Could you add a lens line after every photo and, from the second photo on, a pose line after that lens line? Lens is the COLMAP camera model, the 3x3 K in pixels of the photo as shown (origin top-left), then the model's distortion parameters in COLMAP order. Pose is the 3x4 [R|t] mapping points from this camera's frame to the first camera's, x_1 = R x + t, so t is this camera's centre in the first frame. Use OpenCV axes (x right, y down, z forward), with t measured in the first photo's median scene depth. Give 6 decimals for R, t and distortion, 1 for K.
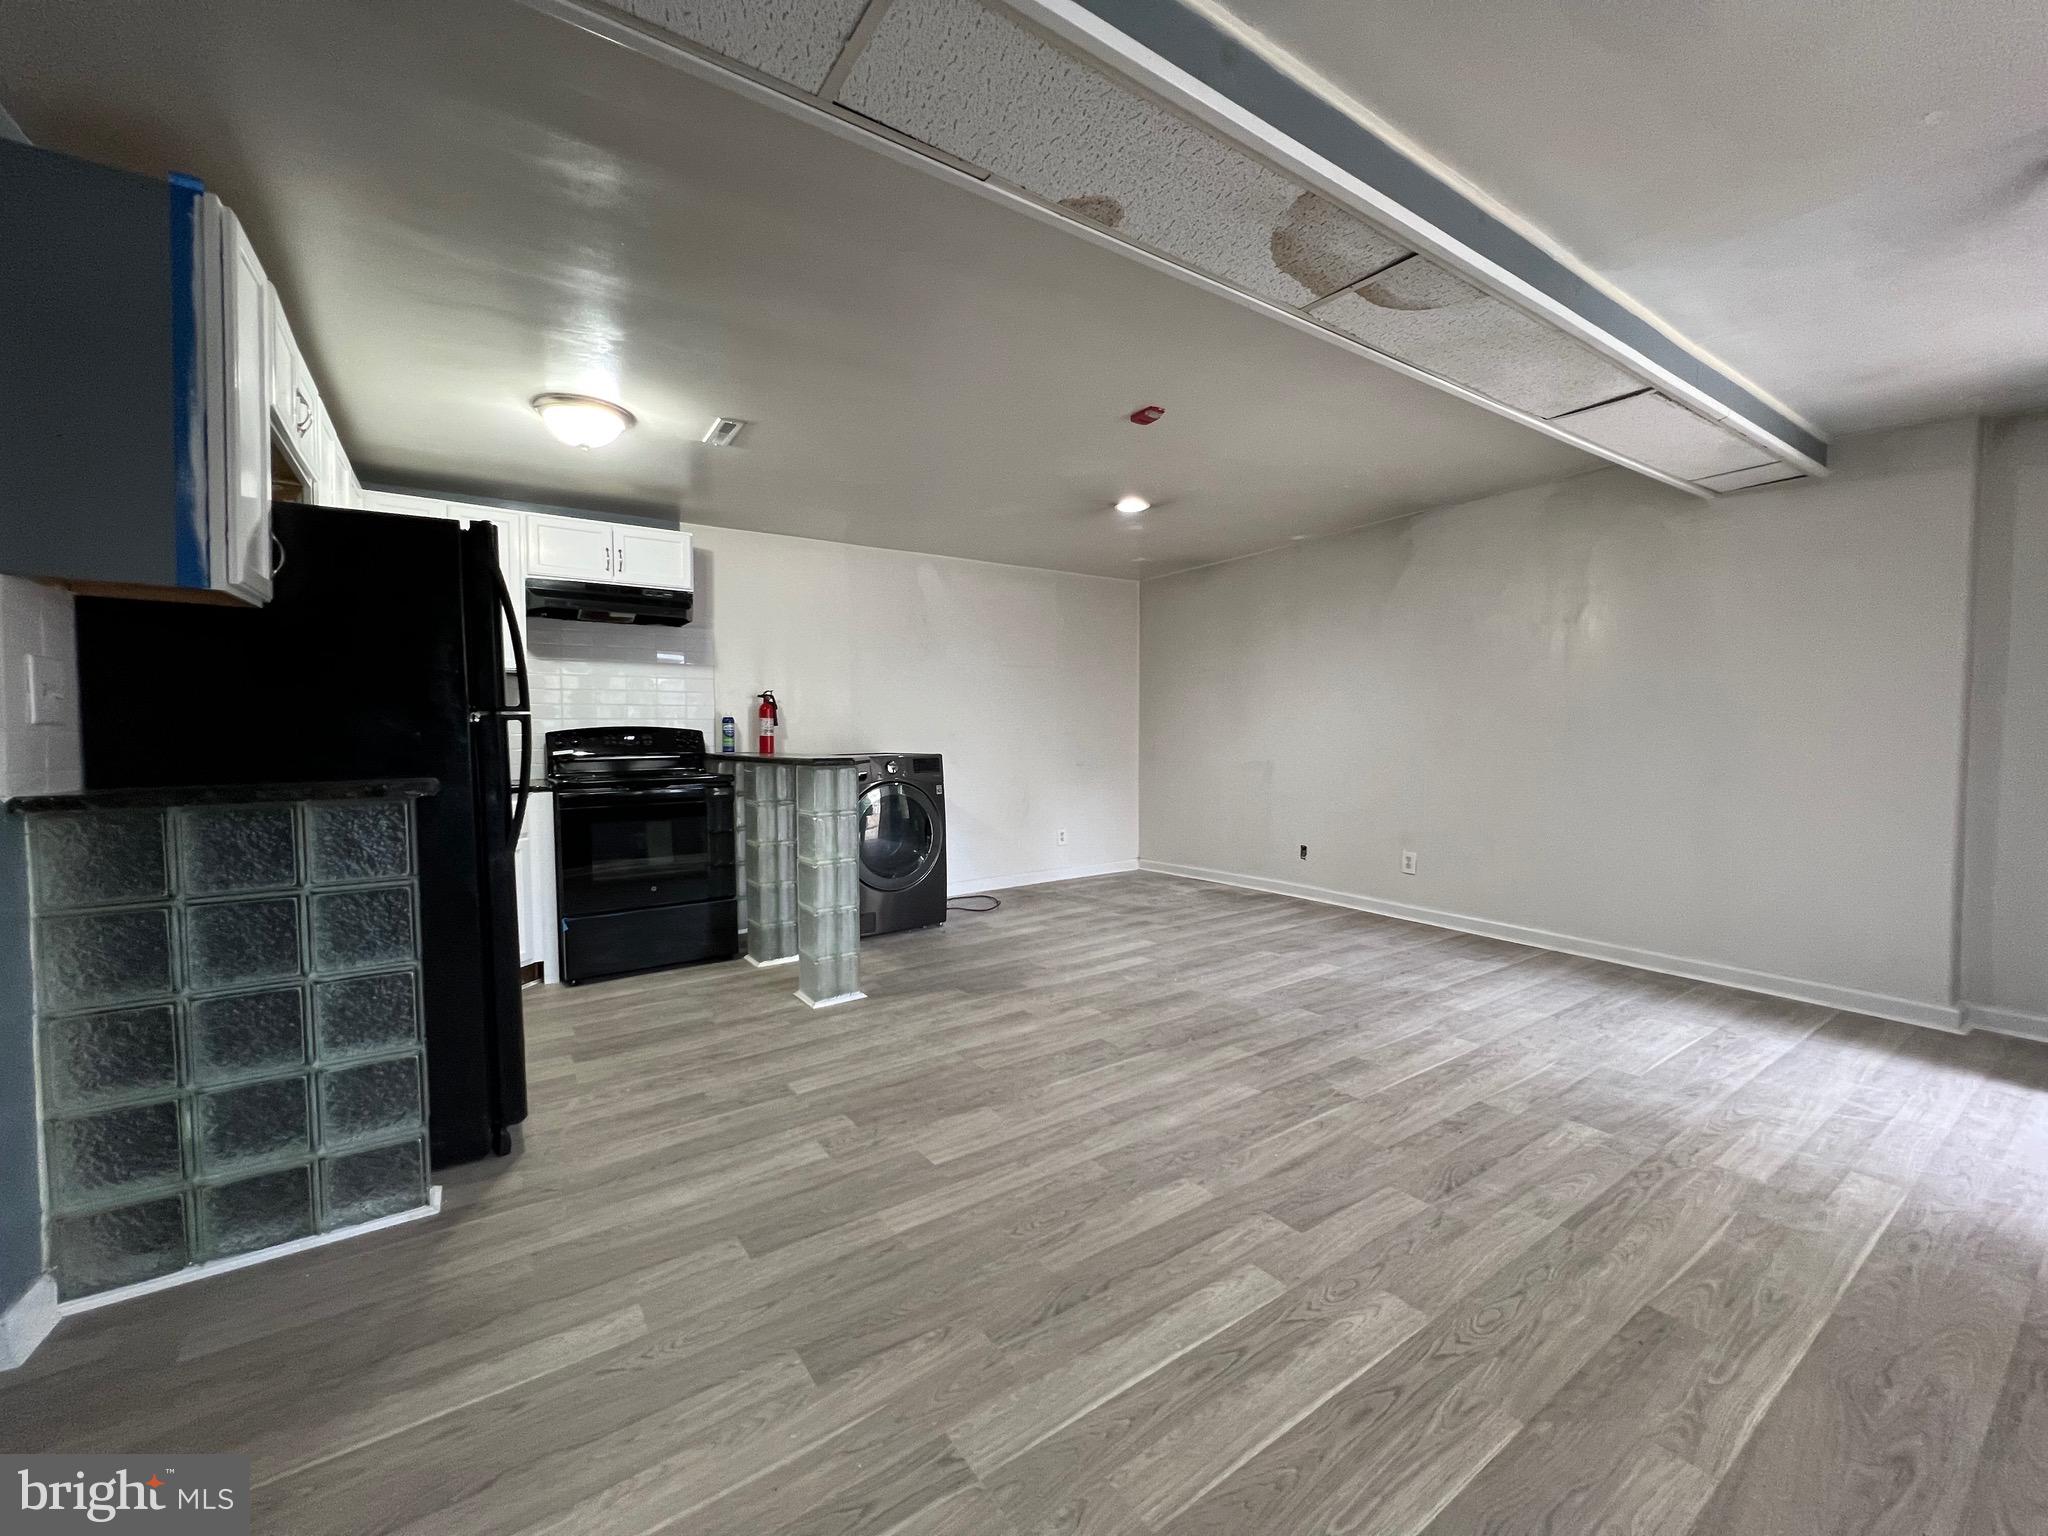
lens RADIAL K [[817.2, 0, 1021.0], [0, 817.2, 767.6], [0, 0, 1]] dist [-0.002394, -0.000141]
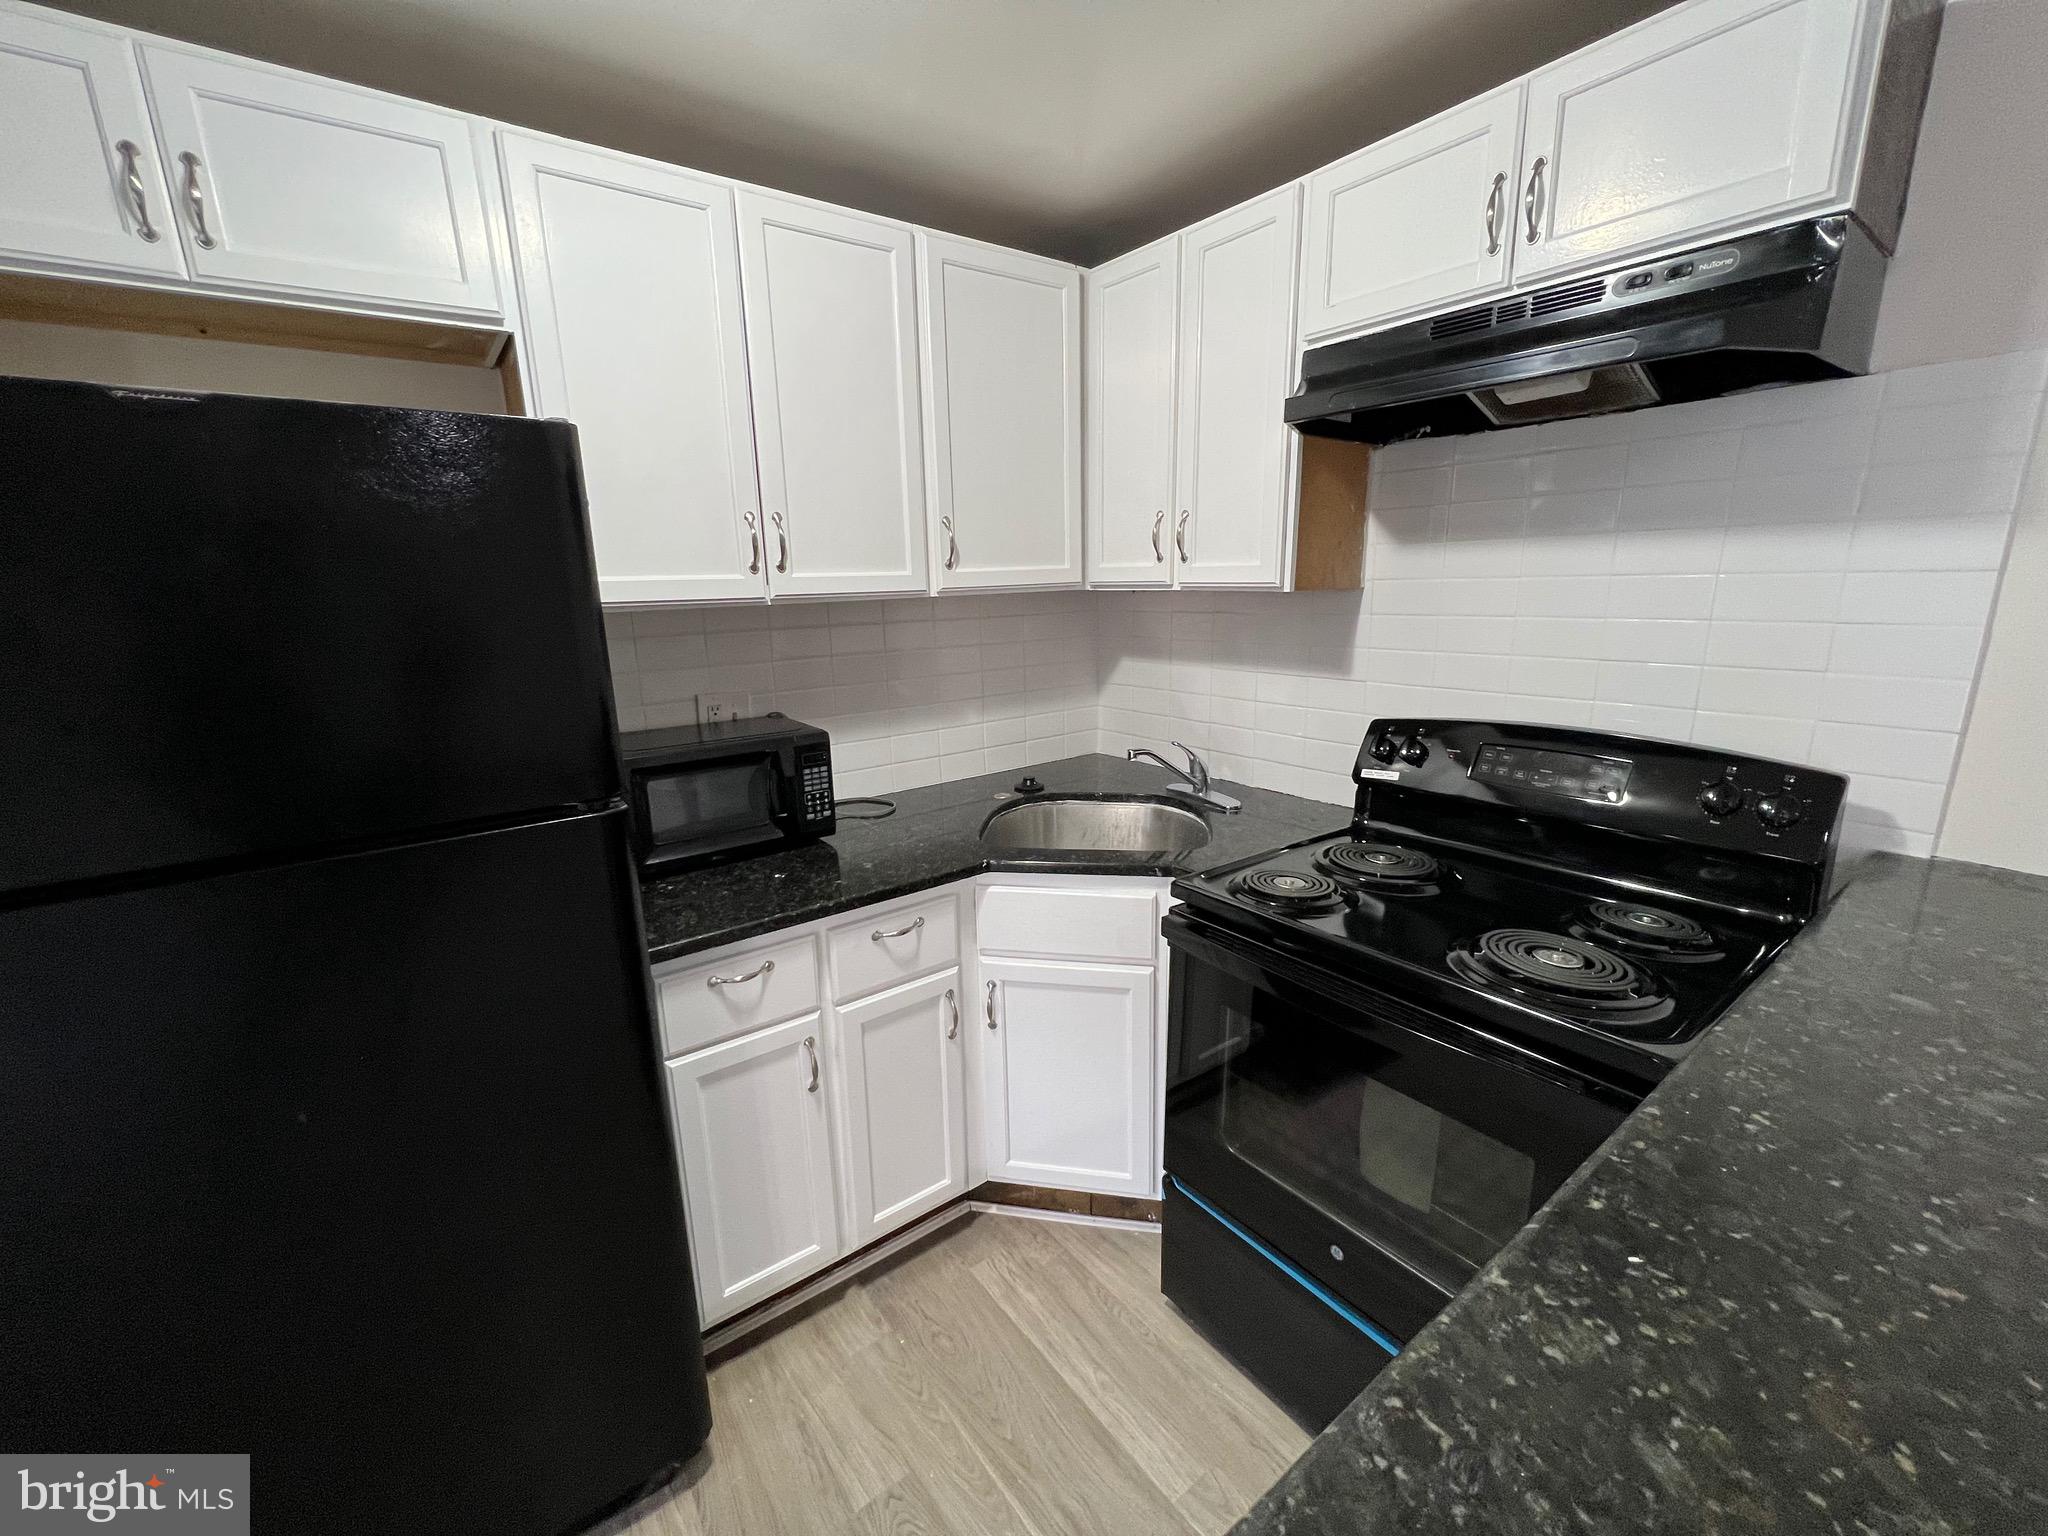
lens RADIAL K [[817.2, 0, 1024.4], [0, 817.2, 767.8], [0, 0, 1]] dist [-0.002394, -0.000141]
pose [[0.047901, 0.232465, -0.971424, -0.238458], [-0.016487, 0.972592, 0.231932, -0.173069], [0.998716, 0.004906, 0.050421, 1.181340]]
